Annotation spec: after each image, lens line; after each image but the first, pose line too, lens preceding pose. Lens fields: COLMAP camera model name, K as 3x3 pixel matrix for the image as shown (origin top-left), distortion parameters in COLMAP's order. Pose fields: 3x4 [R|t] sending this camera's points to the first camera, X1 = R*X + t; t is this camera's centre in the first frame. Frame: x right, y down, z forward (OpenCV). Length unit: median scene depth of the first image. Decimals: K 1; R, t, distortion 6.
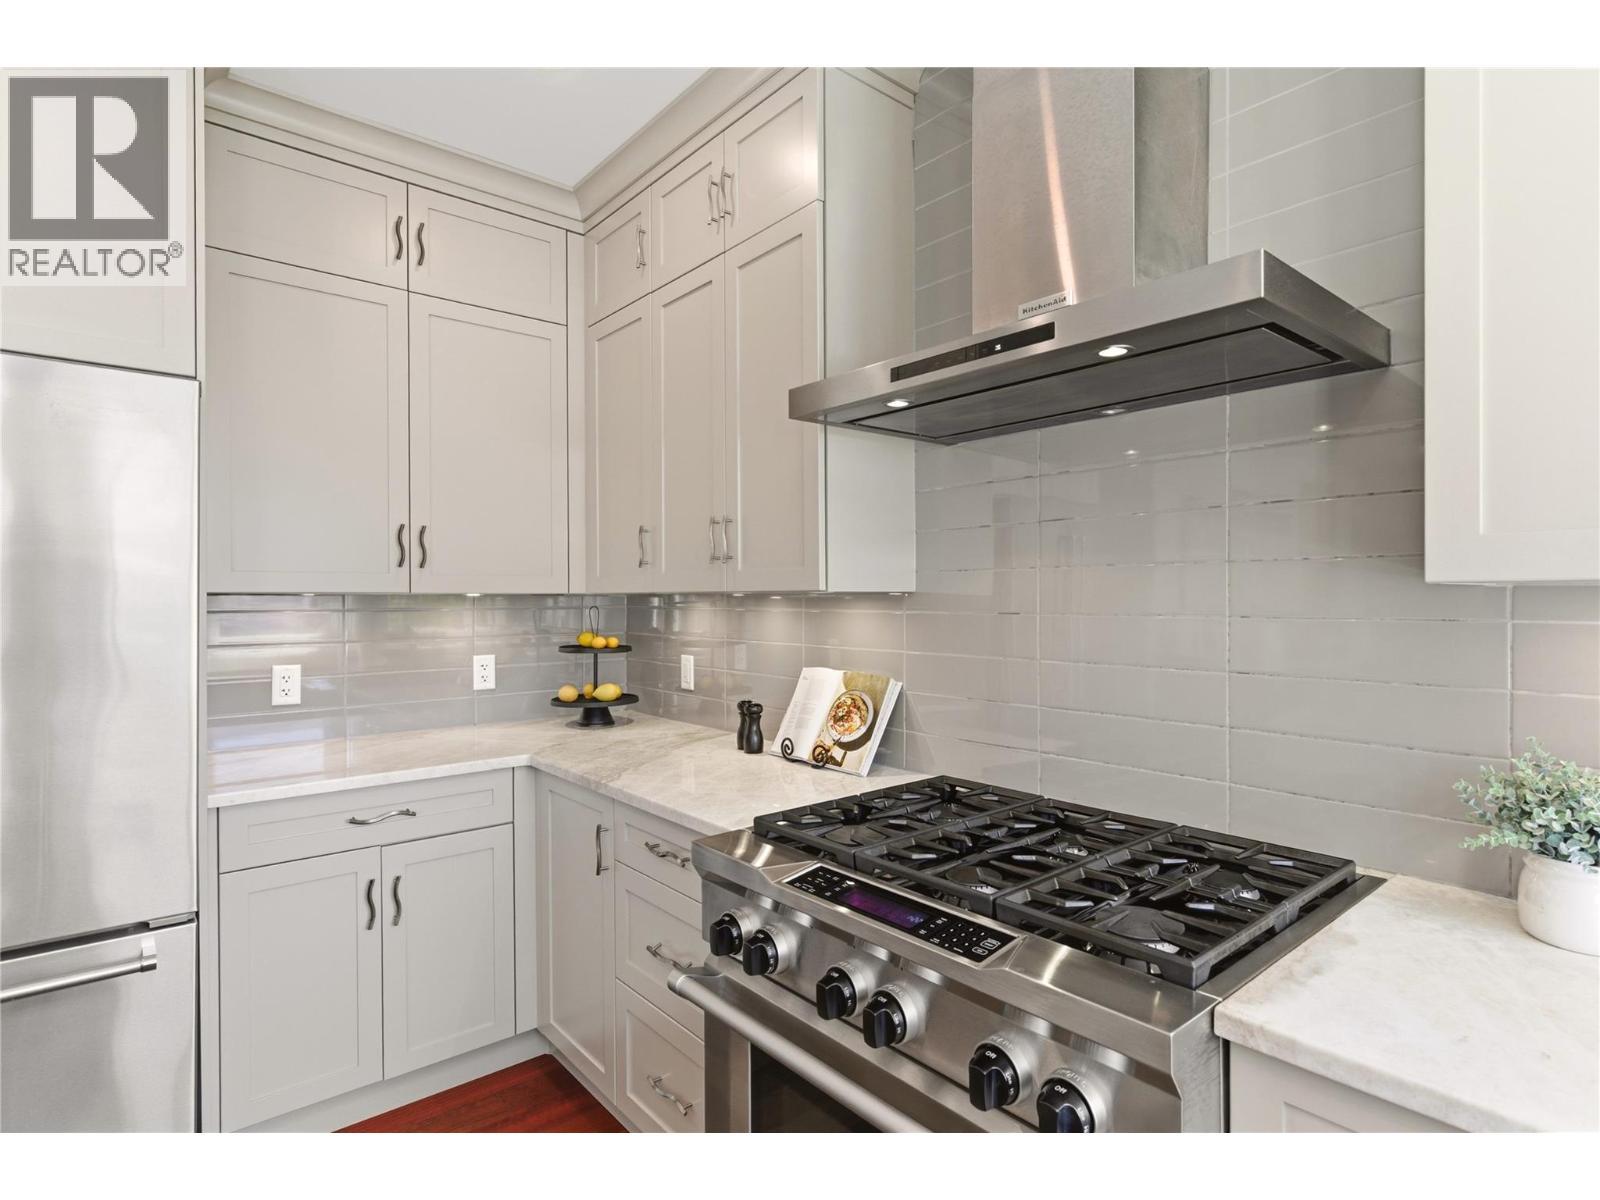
lens RADIAL K [[838.7, 0, 802.1], [0, 838.7, 600.9], [0, 0, 1]] dist [-0.002538, -0.000645]
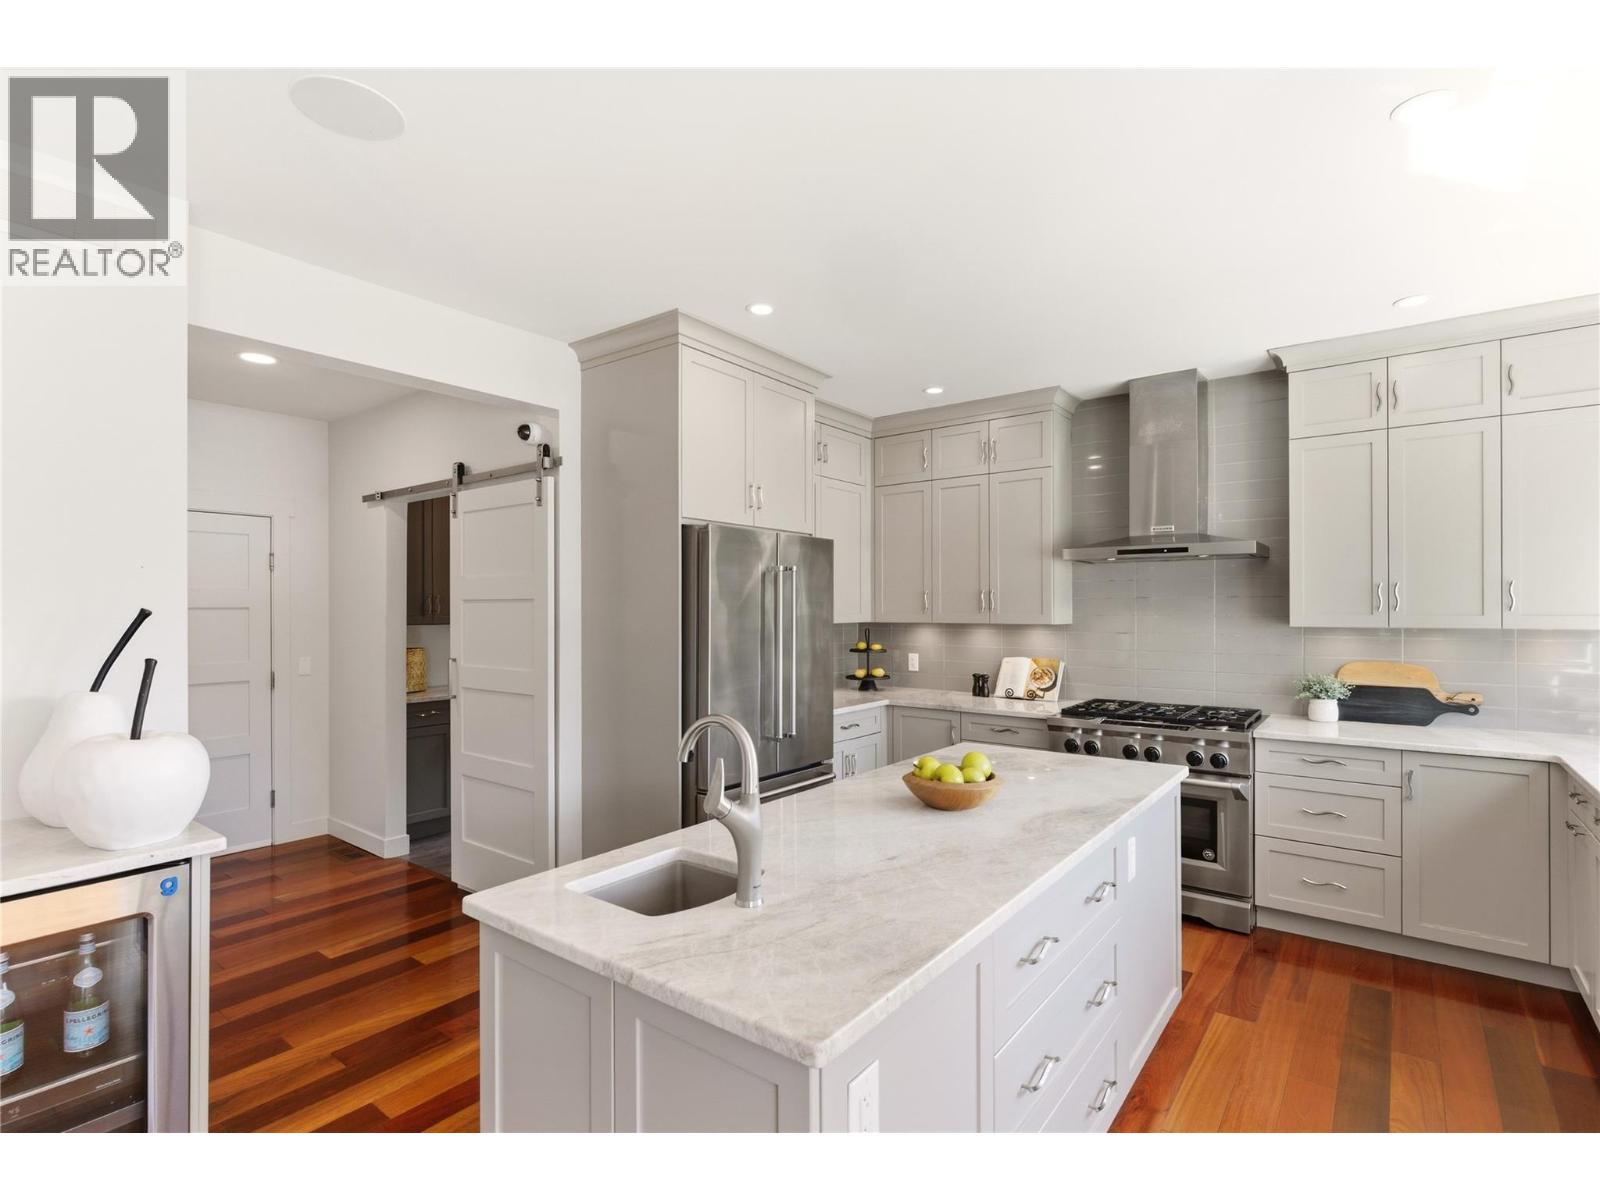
lens RADIAL K [[778.2, 0, 797.9], [0, 778.2, 604.6], [0, 0, 1]] dist [-0.004897, -0.000186]
pose [[0.977042, 0.008213, 0.212890, -1.062351], [-0.004739, 0.999847, -0.016825, -0.024427], [-0.212995, 0.015430, 0.976931, -0.957610]]
